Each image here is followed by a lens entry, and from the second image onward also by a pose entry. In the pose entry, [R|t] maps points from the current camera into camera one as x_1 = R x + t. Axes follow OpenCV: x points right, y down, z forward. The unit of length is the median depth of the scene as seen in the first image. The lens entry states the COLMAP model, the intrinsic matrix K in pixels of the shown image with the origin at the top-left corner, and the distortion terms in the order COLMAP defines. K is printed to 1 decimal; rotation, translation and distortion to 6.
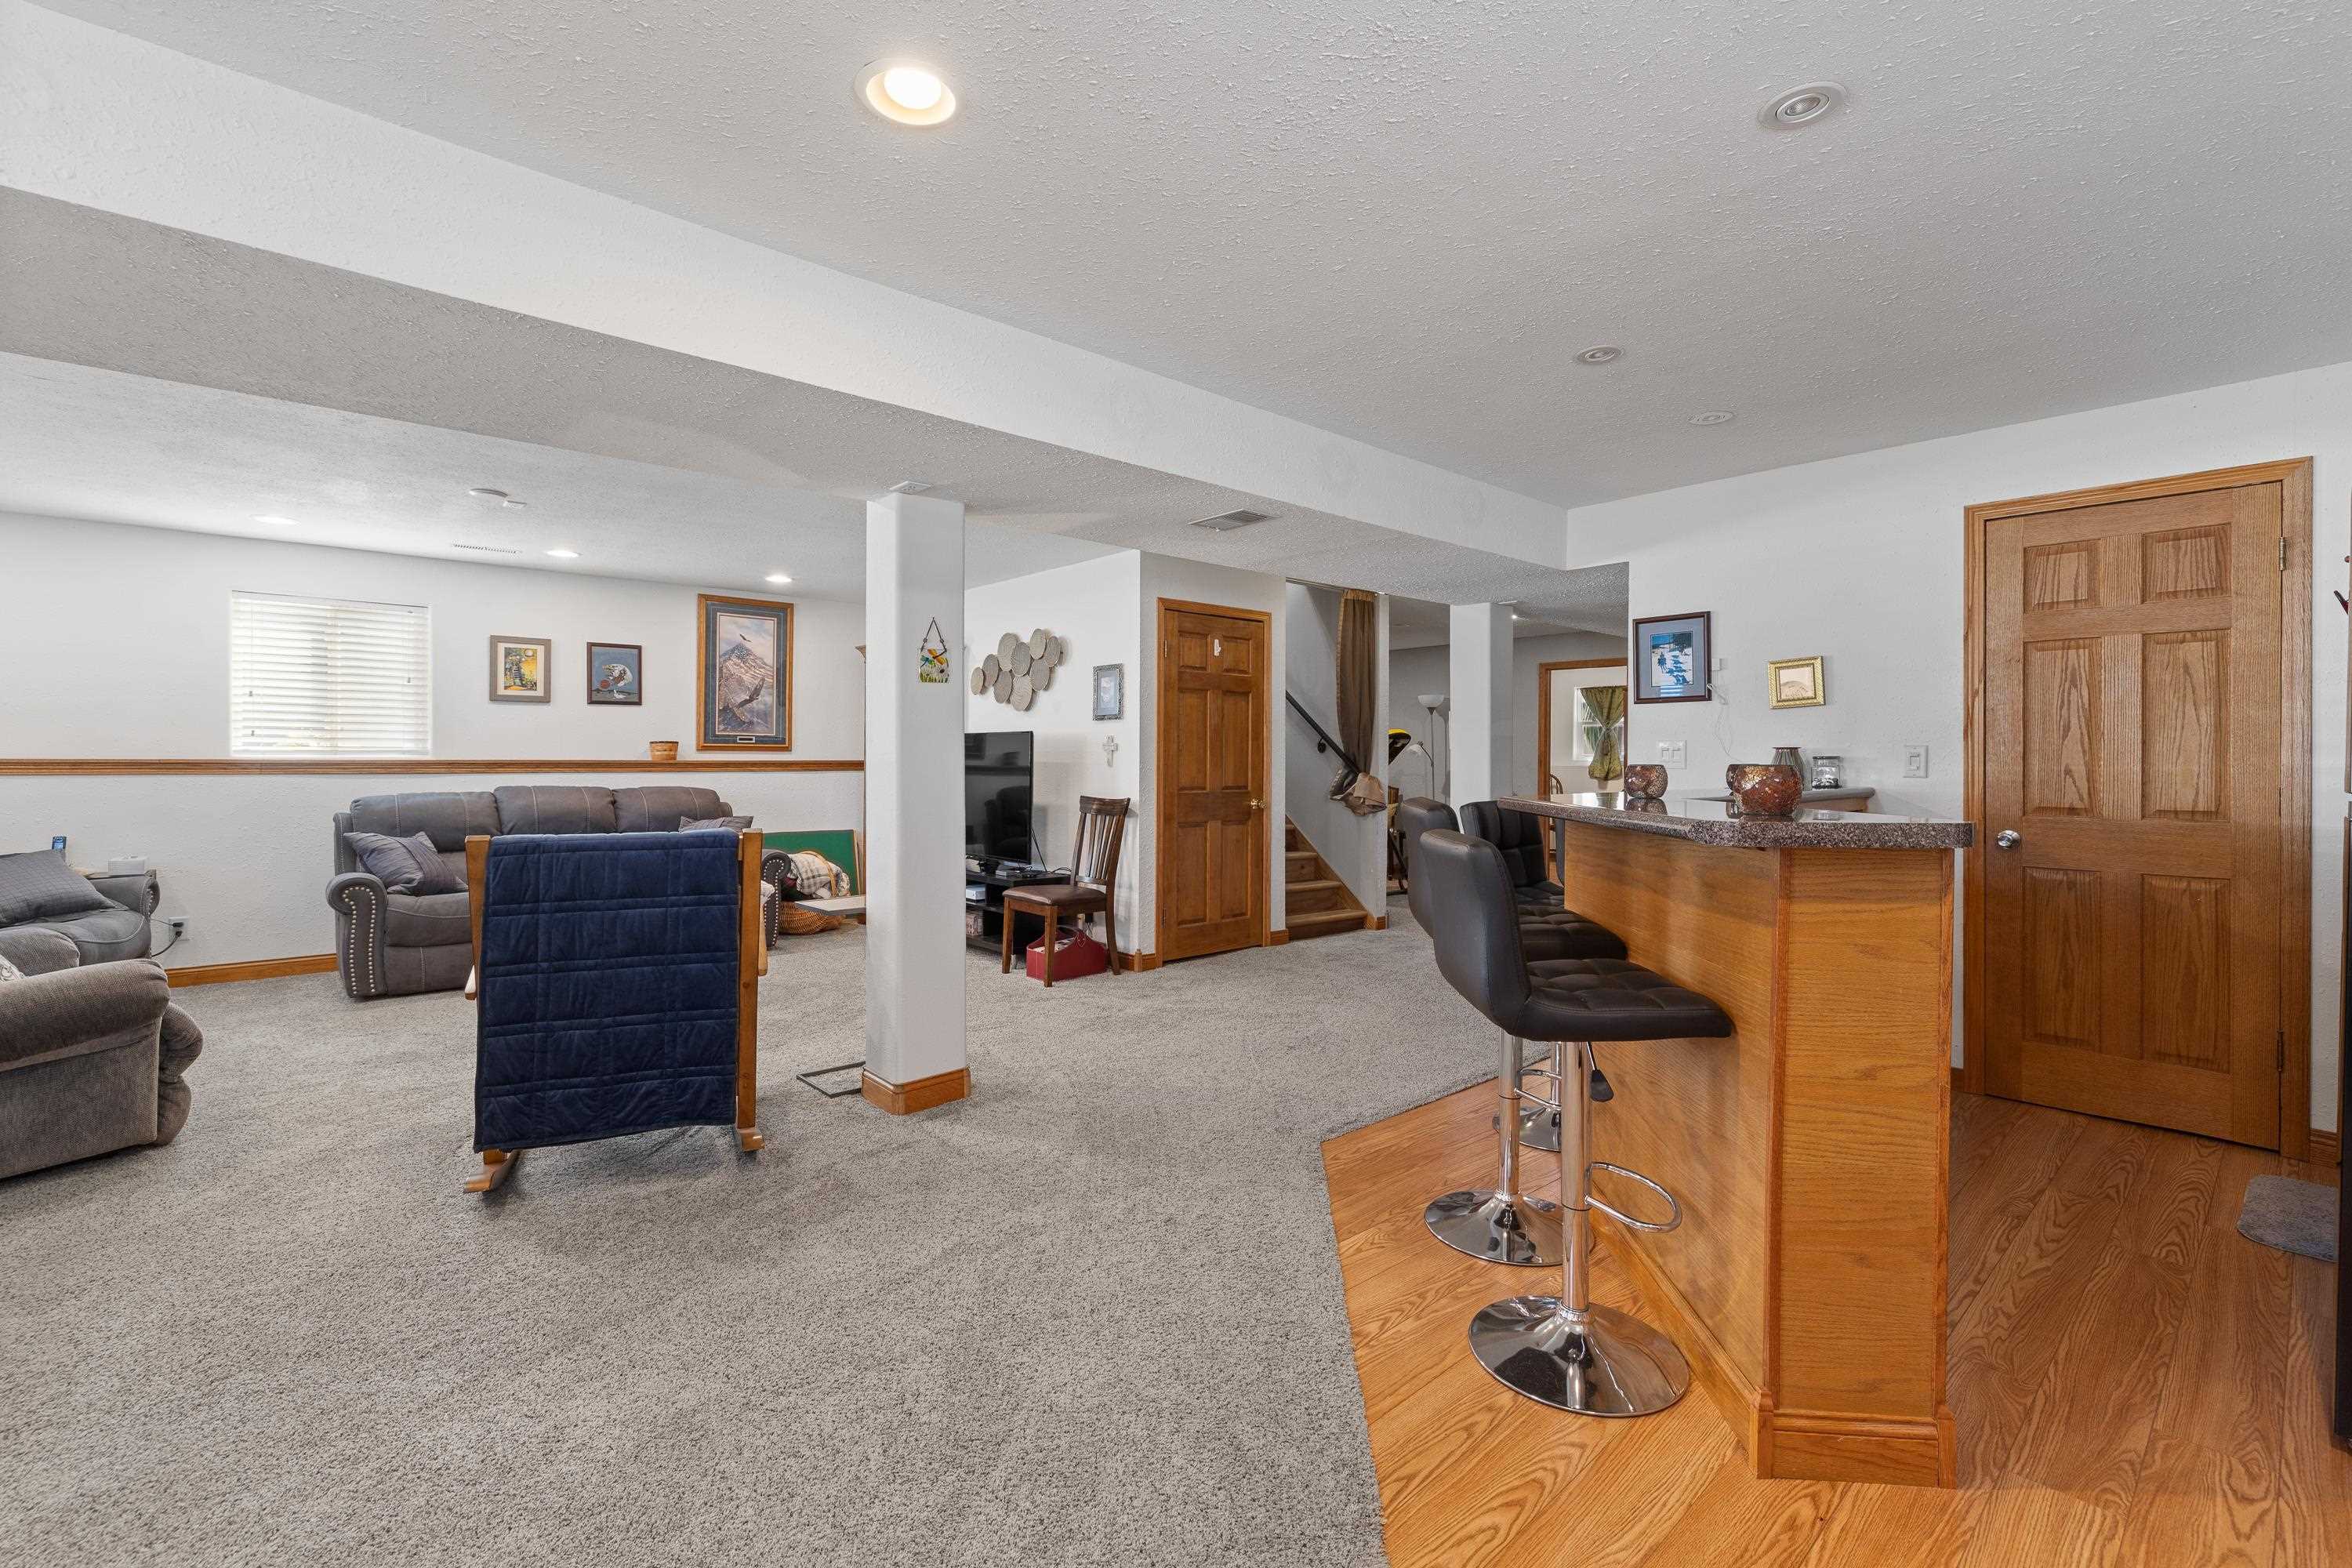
lens RADIAL K [[1015.8, 0, 1183.9], [0, 1015.8, 766.4], [0, 0, 1]] dist [-0.003226, 0.000907]
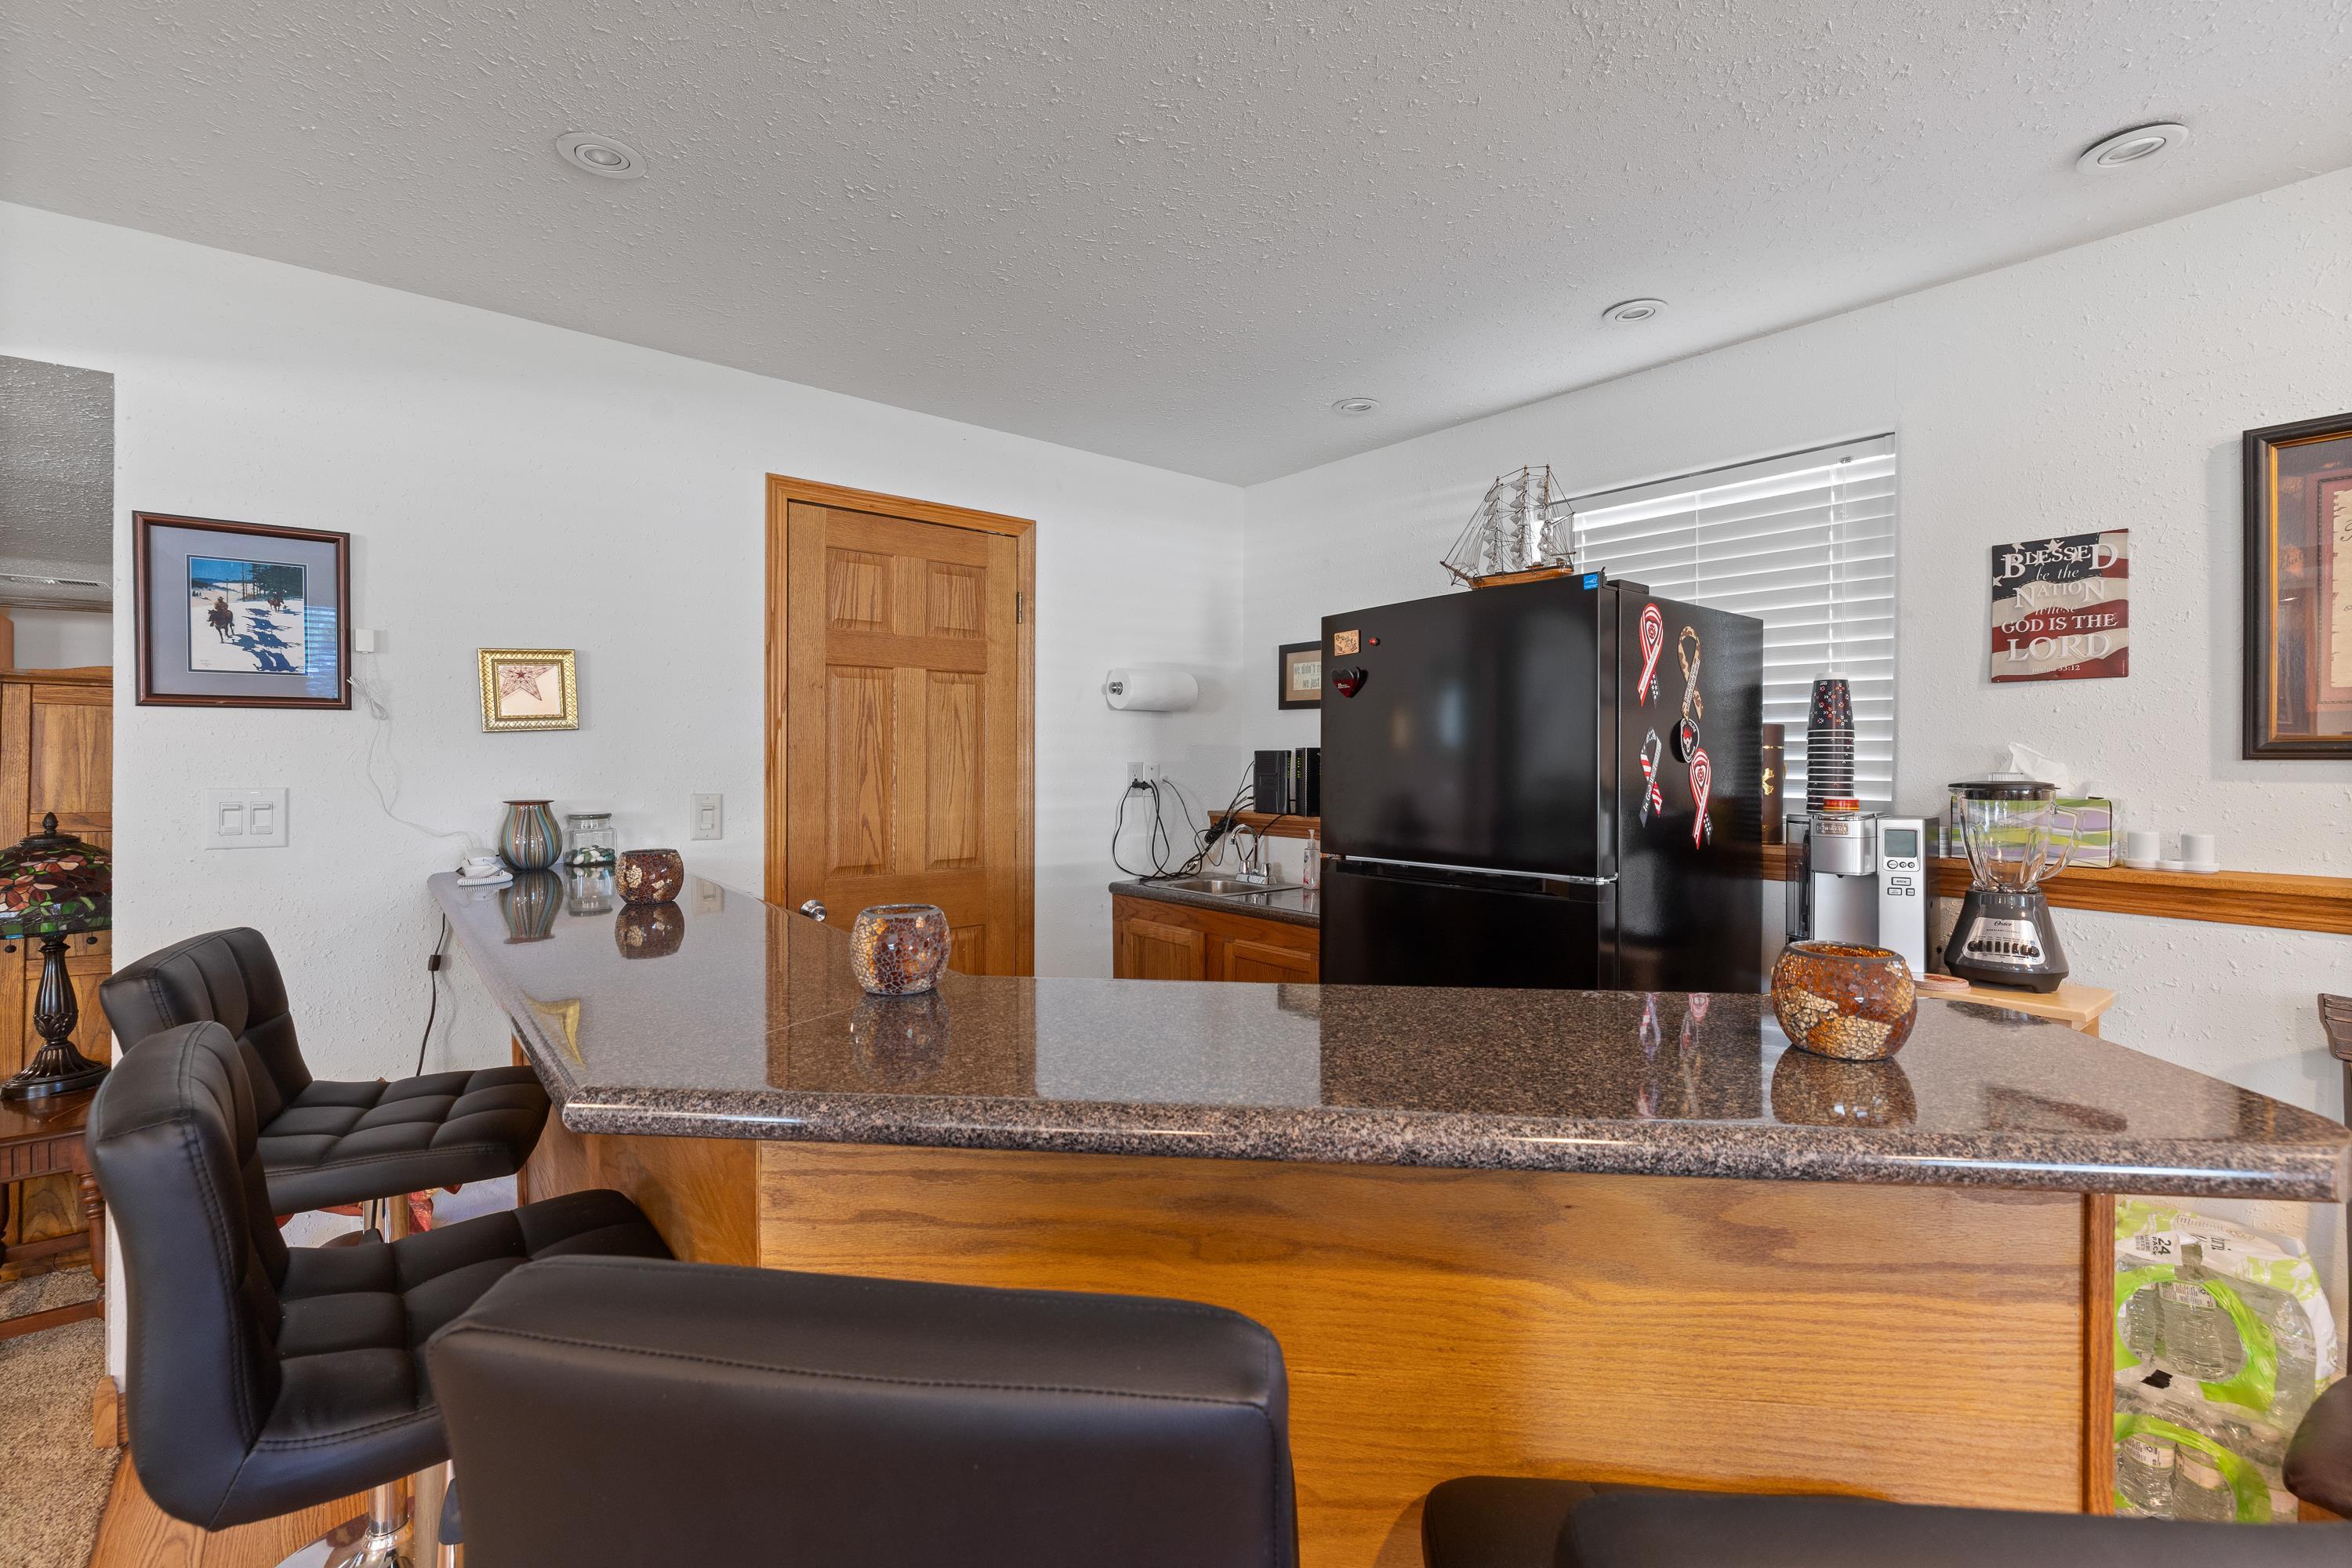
lens RADIAL K [[1015.8, 0, 1183.8], [0, 1015.8, 765.1], [0, 0, 1]] dist [-0.003226, 0.000907]
pose [[0.053648, -0.010606, 0.998504, 0.030786], [0.003431, 0.999940, 0.010437, -0.038592], [-0.998554, 0.002866, 0.053681, 0.522482]]
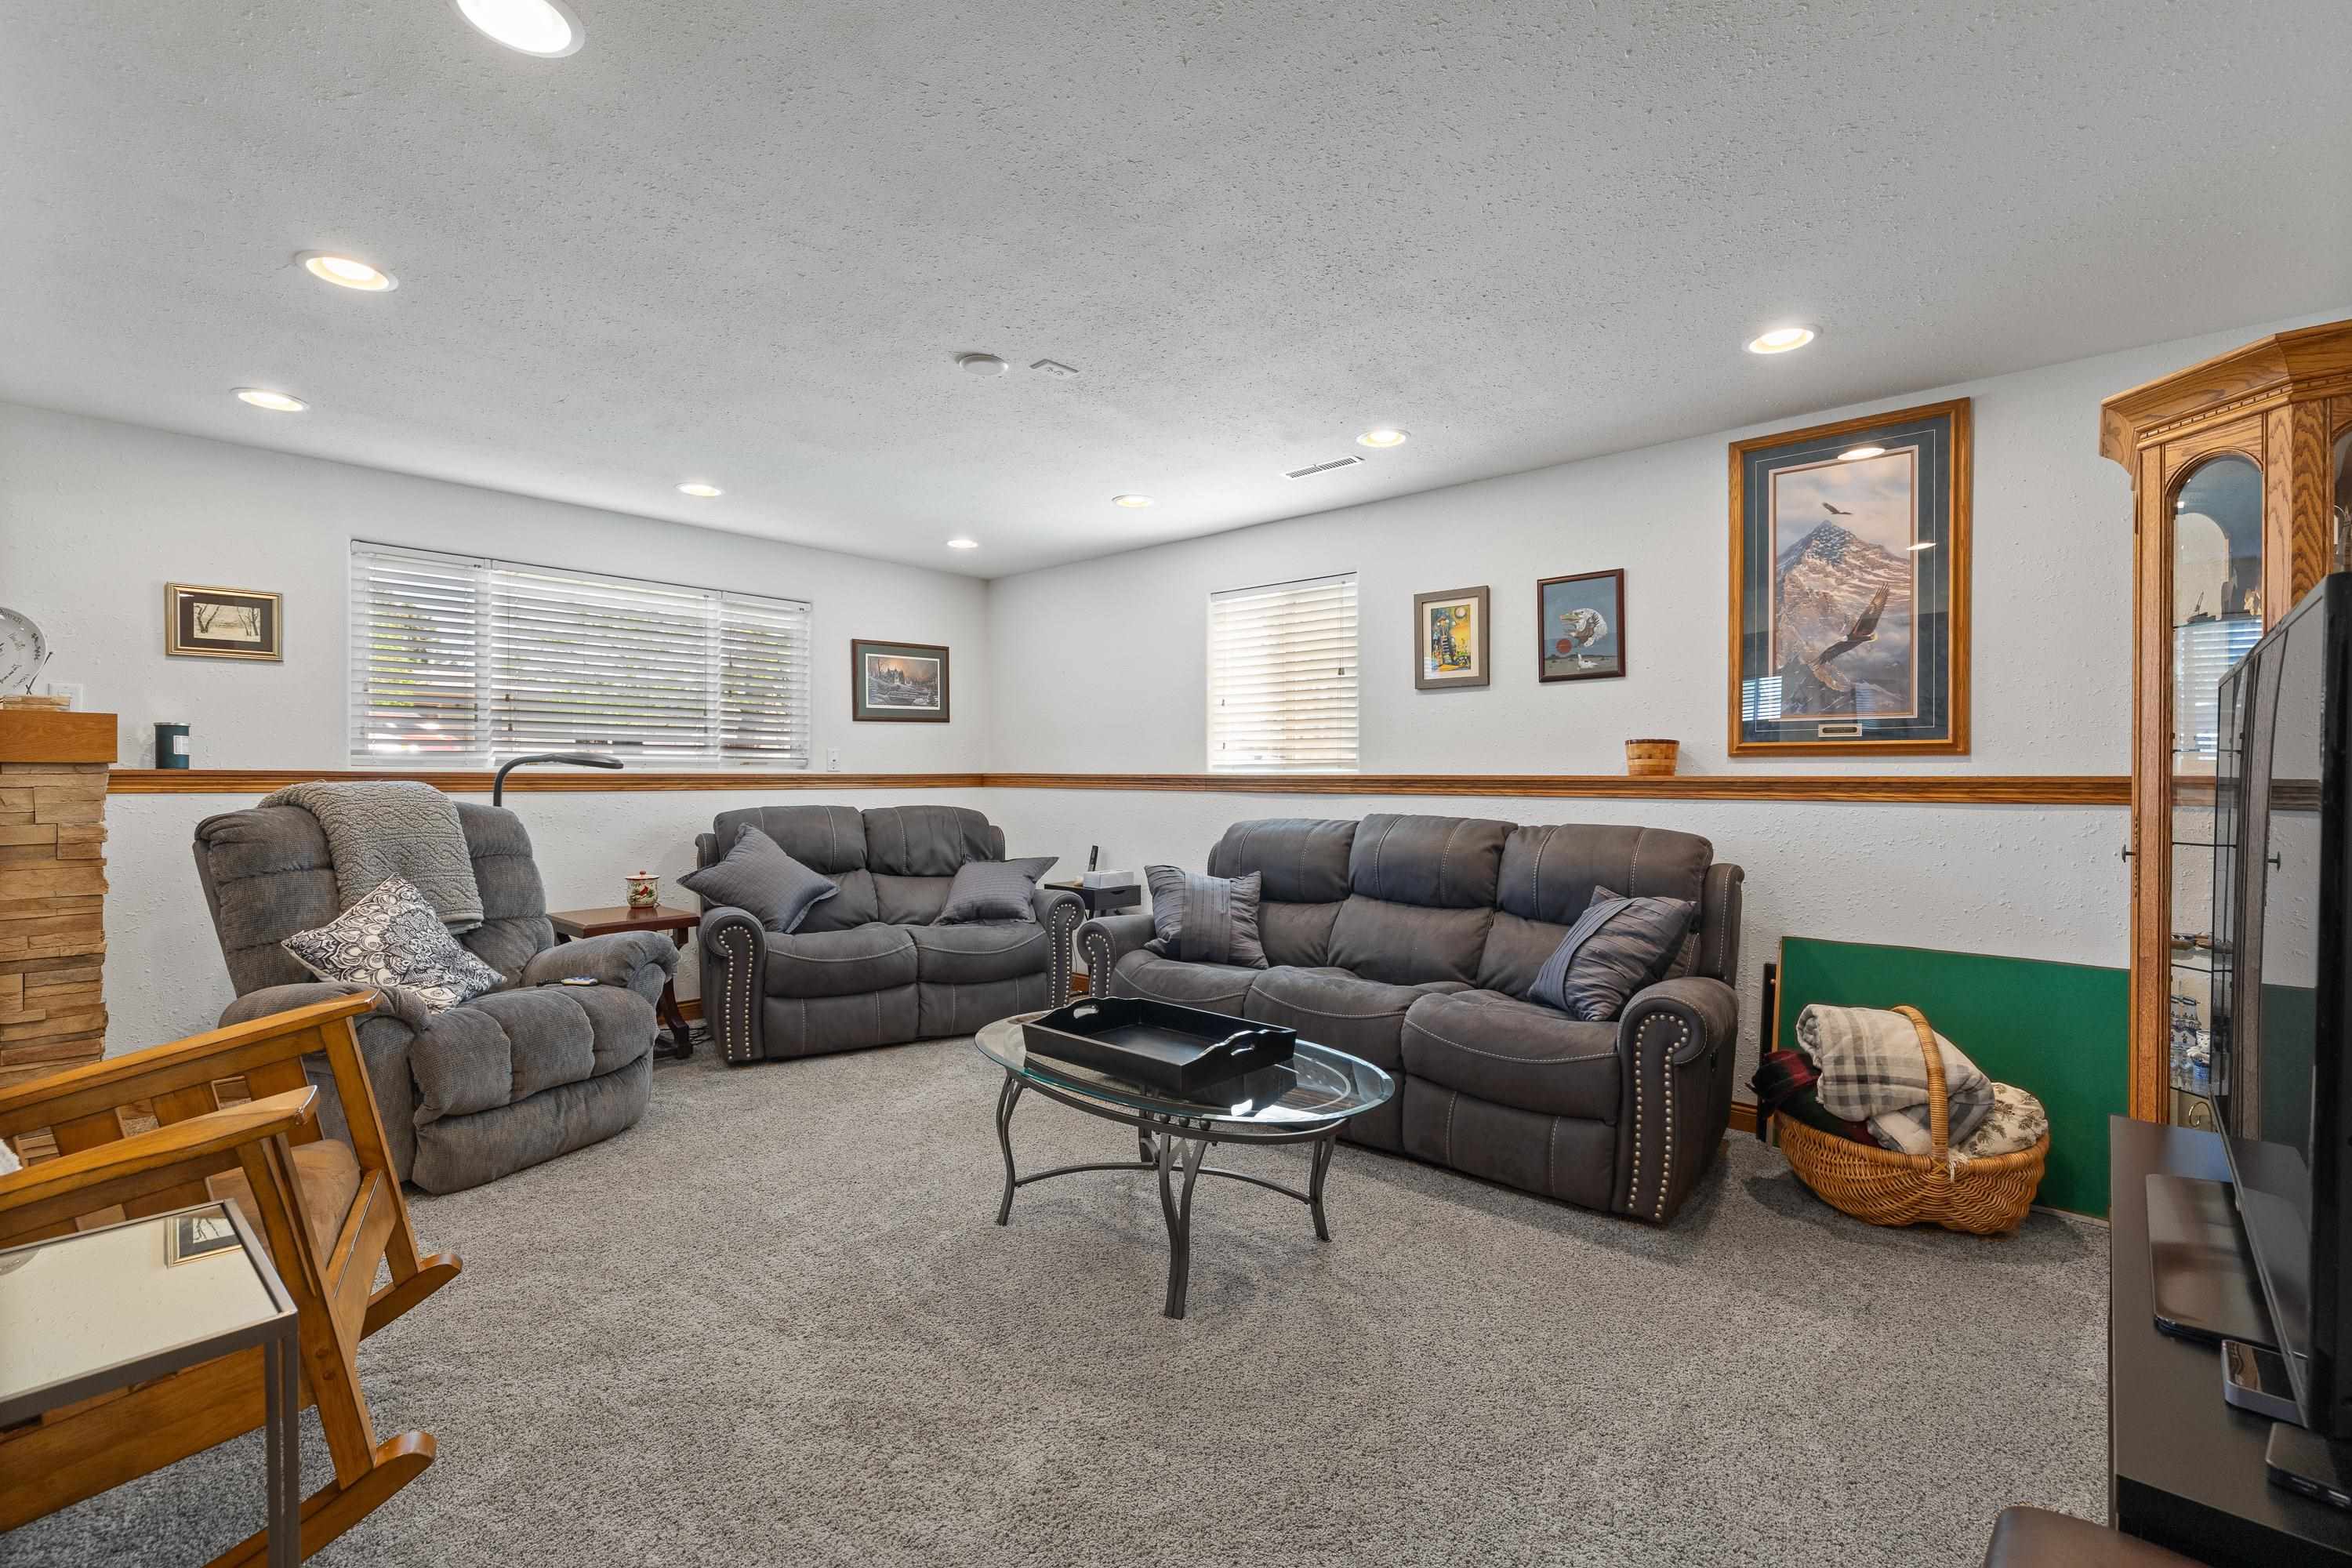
lens RADIAL K [[1015.8, 0, 1183.0], [0, 1015.8, 782.1], [0, 0, 1]] dist [-0.003226, 0.000907]
pose [[0.113838, 0.001483, -0.993498, -0.018648], [-0.012228, 0.999925, 0.000091, 0.000118], [0.993424, 0.012138, 0.113848, 1.024321]]
